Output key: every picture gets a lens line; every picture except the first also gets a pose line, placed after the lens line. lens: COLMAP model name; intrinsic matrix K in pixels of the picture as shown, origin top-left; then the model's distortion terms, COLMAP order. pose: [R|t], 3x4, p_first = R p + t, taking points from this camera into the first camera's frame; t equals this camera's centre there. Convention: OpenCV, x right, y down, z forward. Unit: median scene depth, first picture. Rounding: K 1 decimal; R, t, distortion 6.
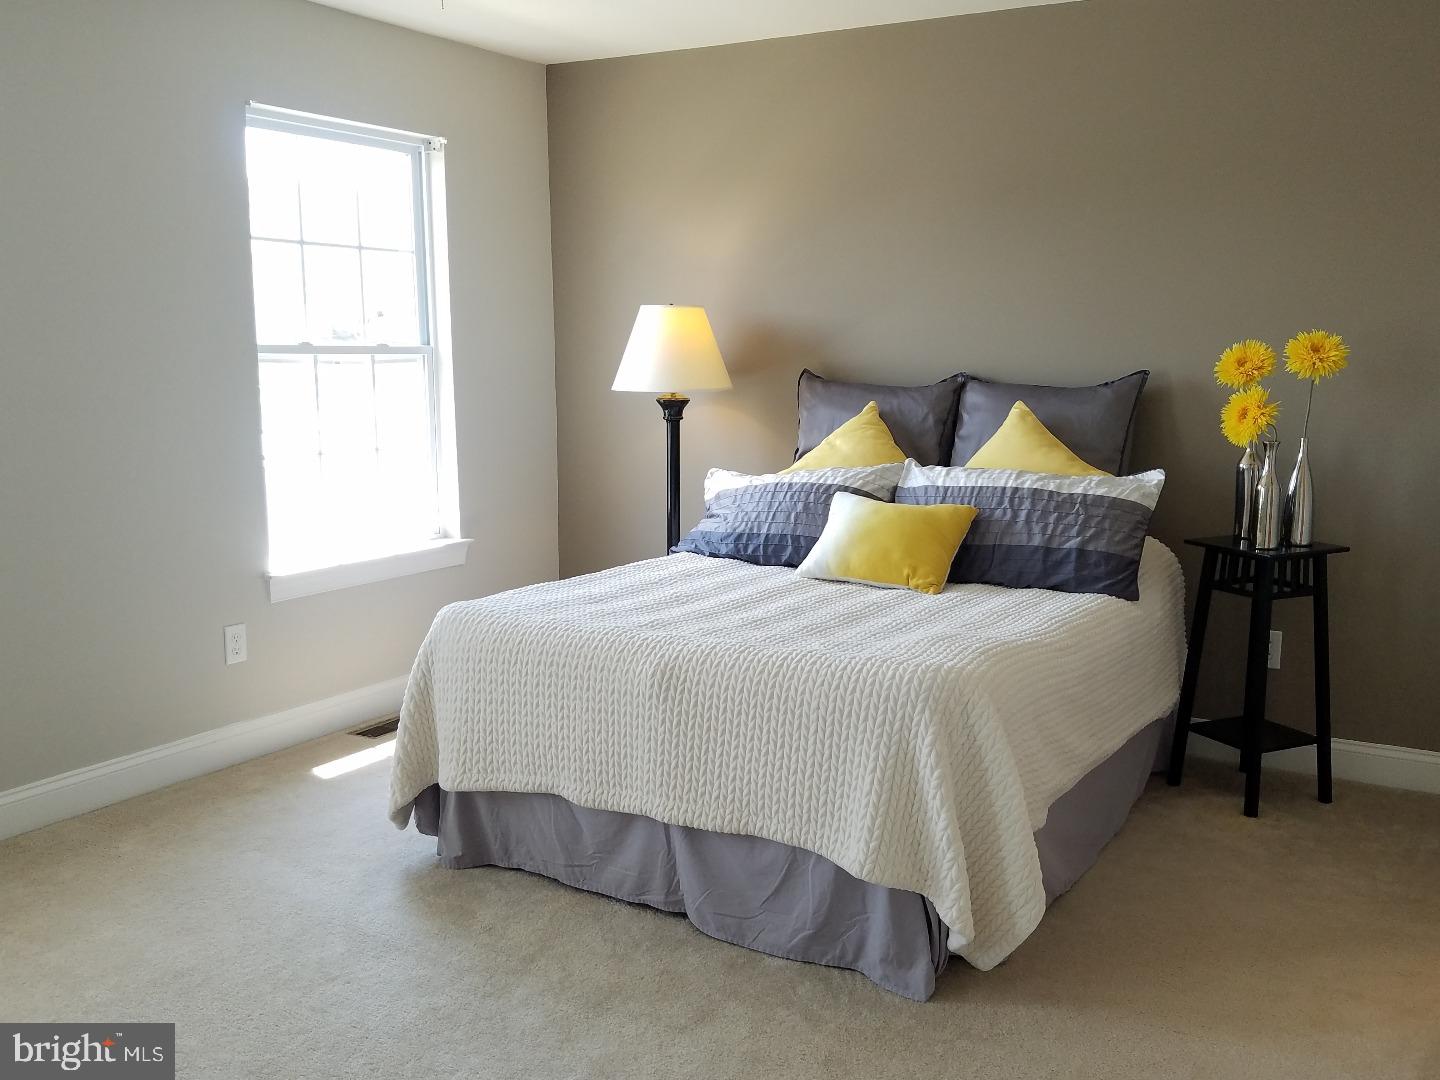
lens RADIAL K [[1328.6, 0, 720.0], [0, 1328.6, 540.0], [0, 0, 1]] dist [0.112398, 0.000291]
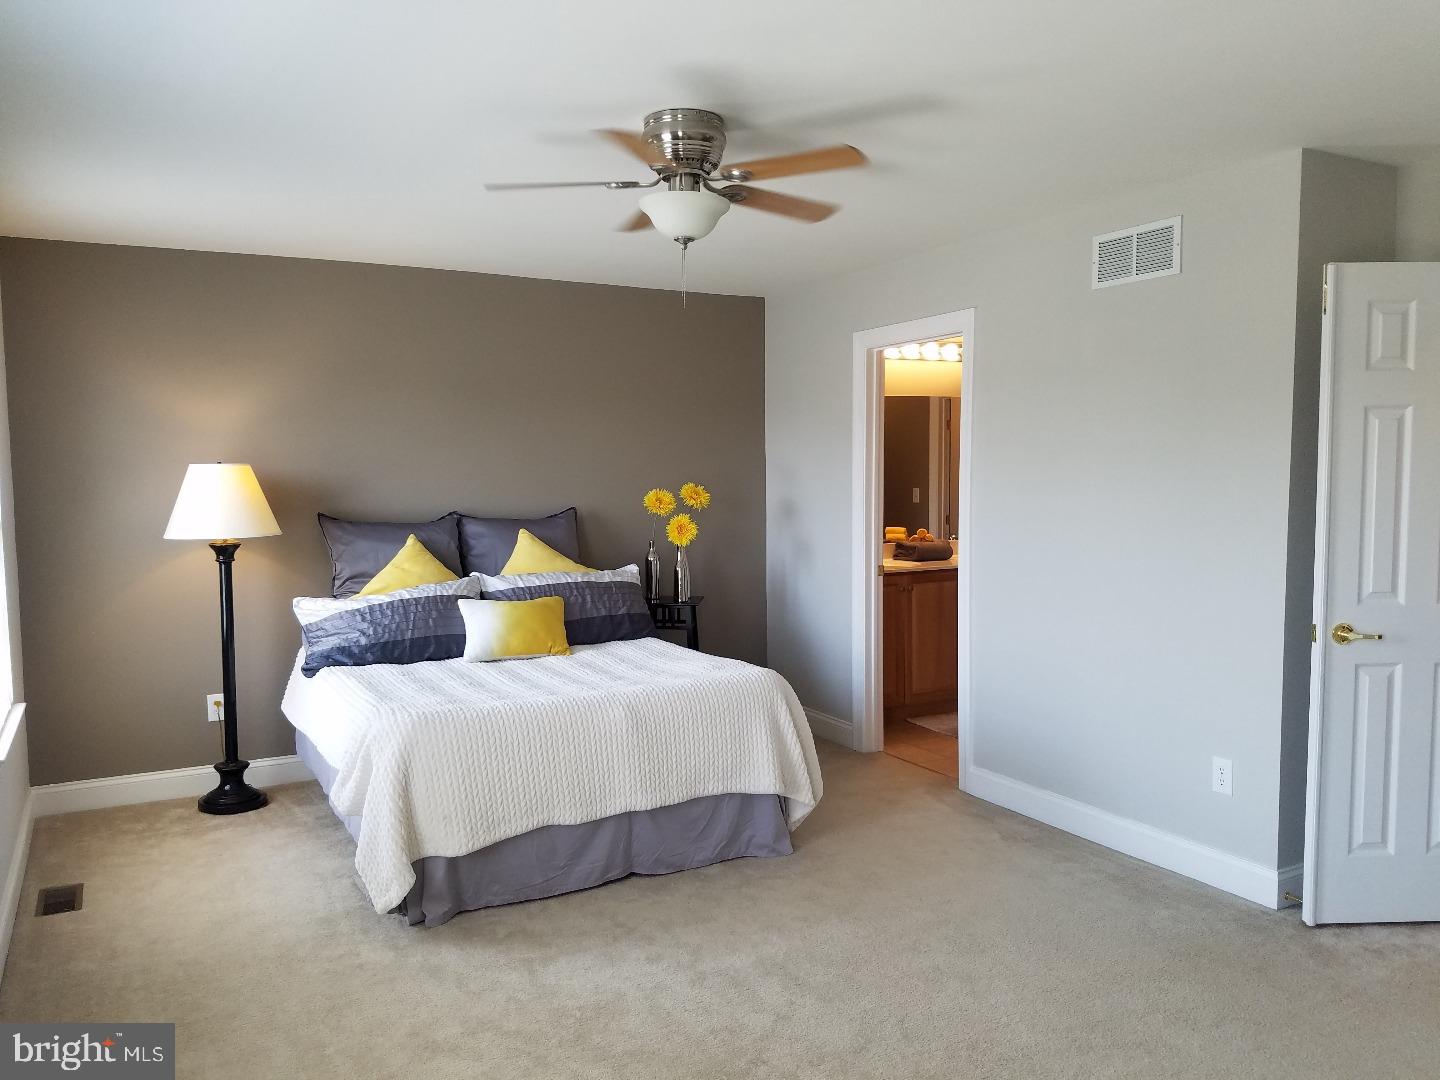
lens RADIAL K [[1073.1, 0, 720.0], [0, 1073.1, 540.0], [0, 0, 1]] dist [0.172545, -0.316320]
pose [[0.516015, -0.063636, 0.854212, -0.723434], [0.136369, 0.990621, -0.008580, -0.050621], [-0.845655, 0.120915, 0.519854, 0.173501]]
